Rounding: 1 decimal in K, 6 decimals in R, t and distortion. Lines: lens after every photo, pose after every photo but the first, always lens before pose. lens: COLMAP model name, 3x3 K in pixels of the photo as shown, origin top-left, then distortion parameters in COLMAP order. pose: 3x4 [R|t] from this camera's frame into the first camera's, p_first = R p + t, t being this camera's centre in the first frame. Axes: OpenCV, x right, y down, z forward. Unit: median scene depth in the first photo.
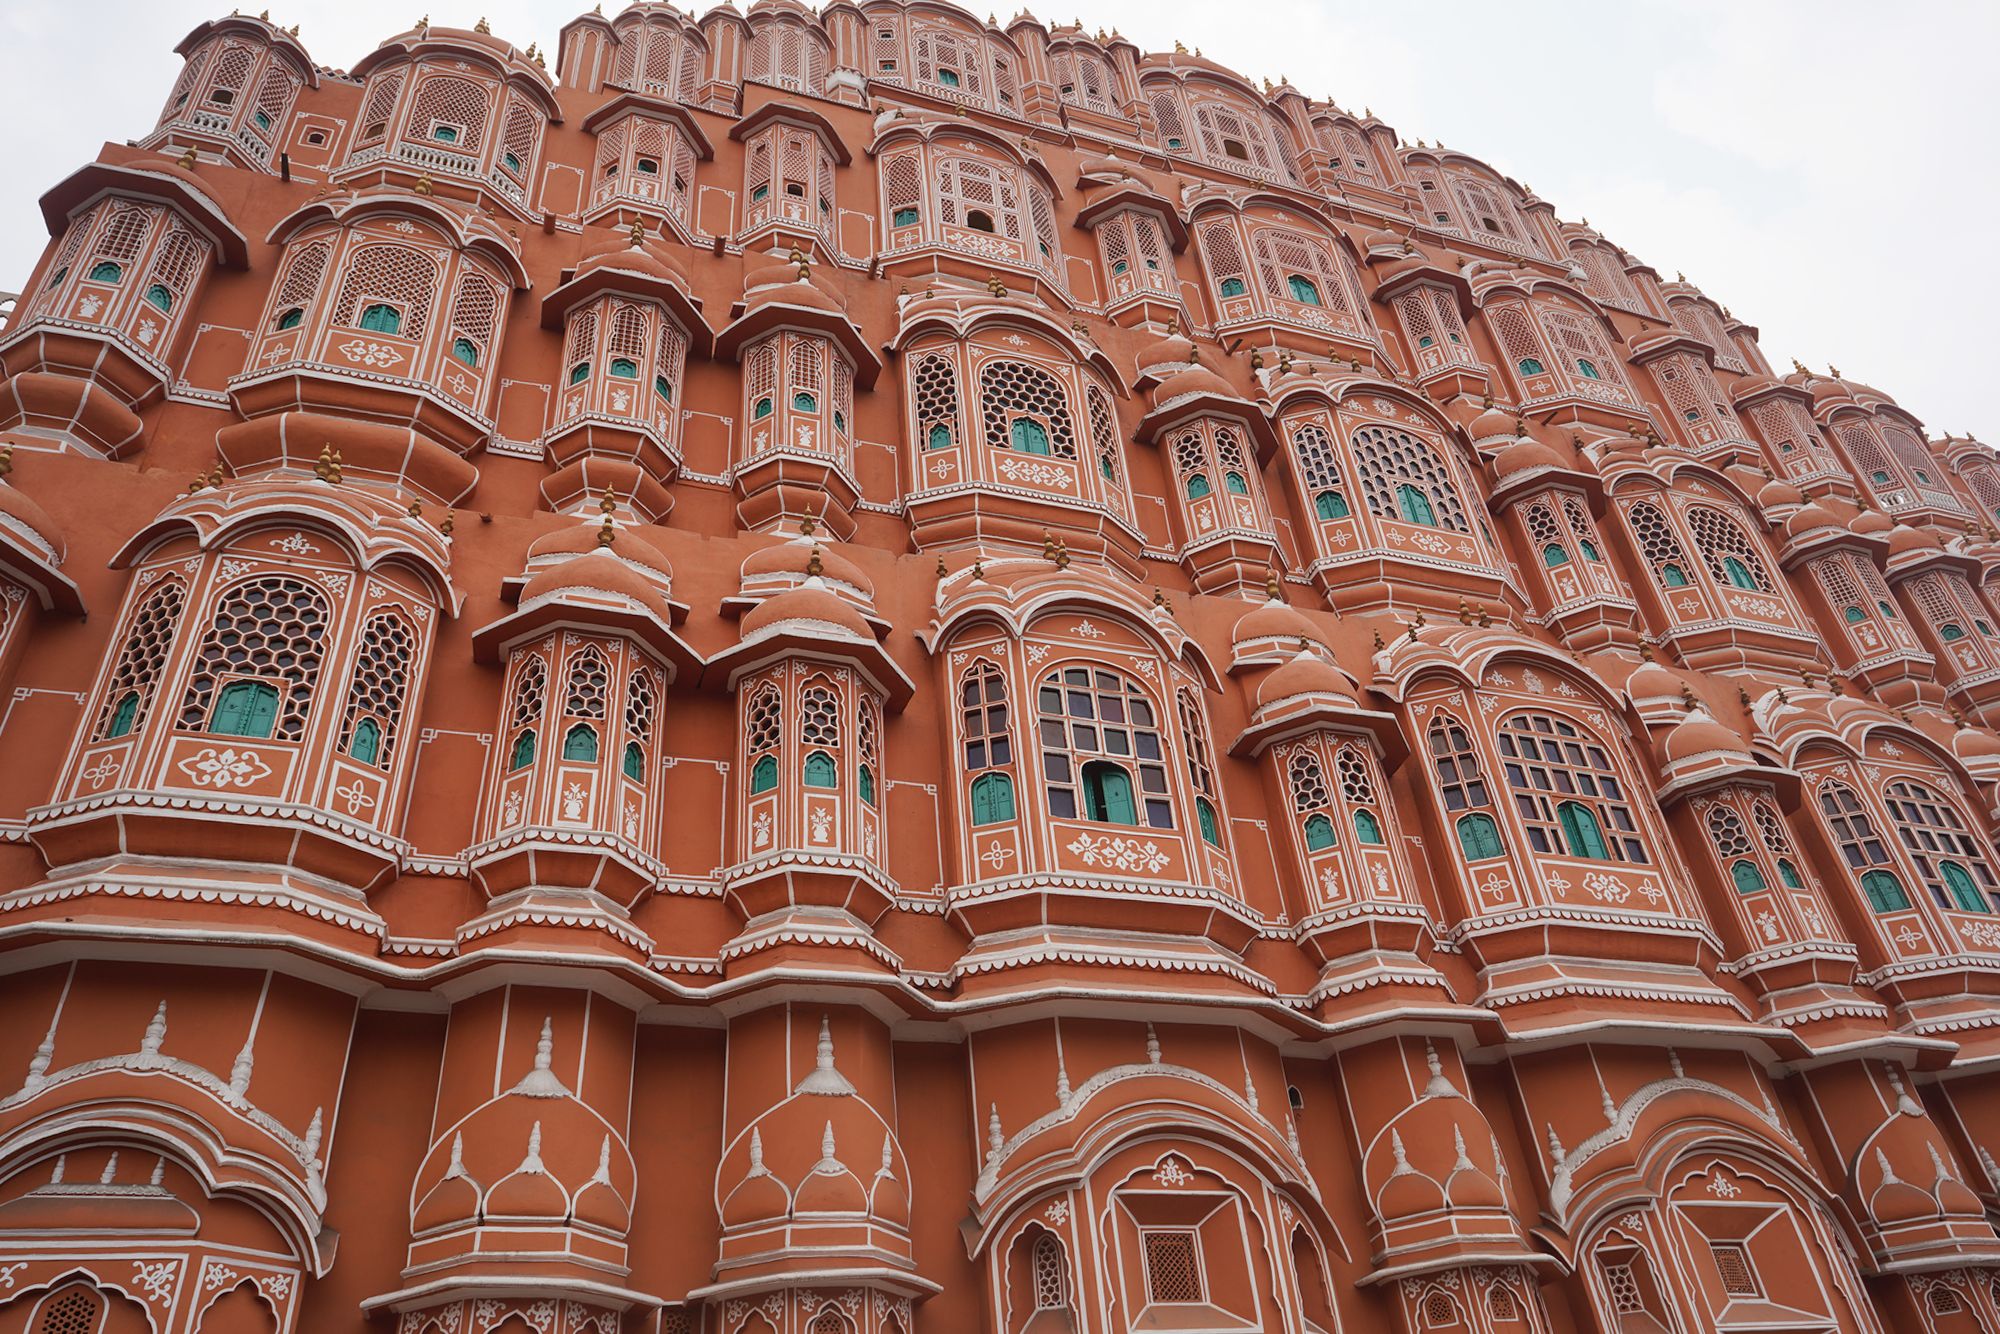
lens RADIAL K [[1411.2, 0, 1001.8], [0, 1411.2, 647.0], [0, 0, 1]] dist [-0.026399, 0.024968]
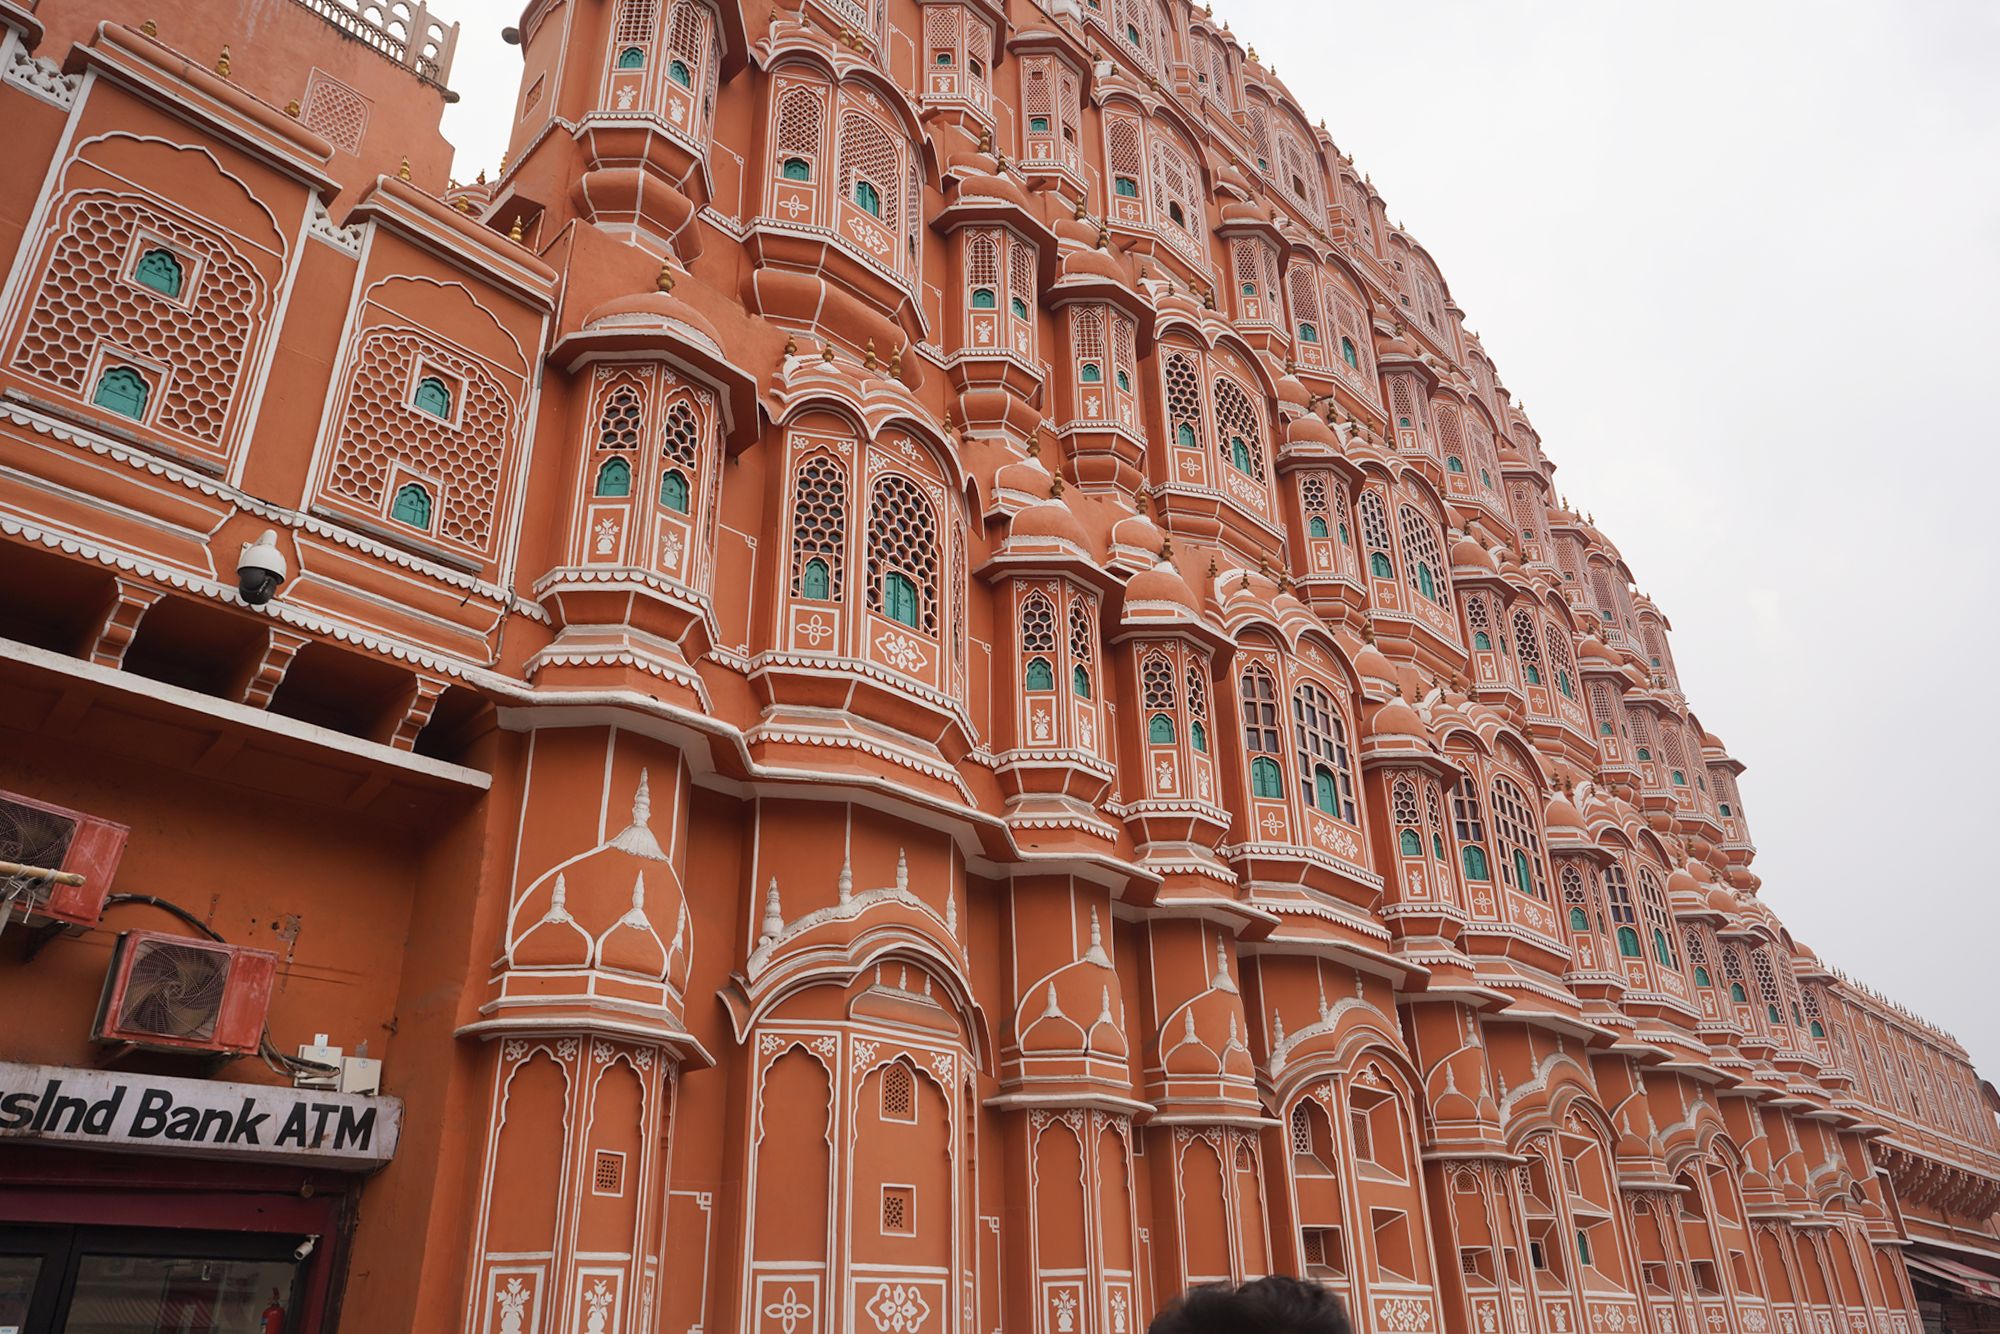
lens RADIAL K [[1425.7, 0, 1028.4], [0, 1425.7, 656.5], [0, 0, 1]] dist [-0.029846, 0.030972]
pose [[0.881730, 0.271204, 0.386005, -0.644313], [-0.326049, 0.941689, 0.083152, -0.032522], [-0.340946, -0.199174, 0.918741, -0.110537]]
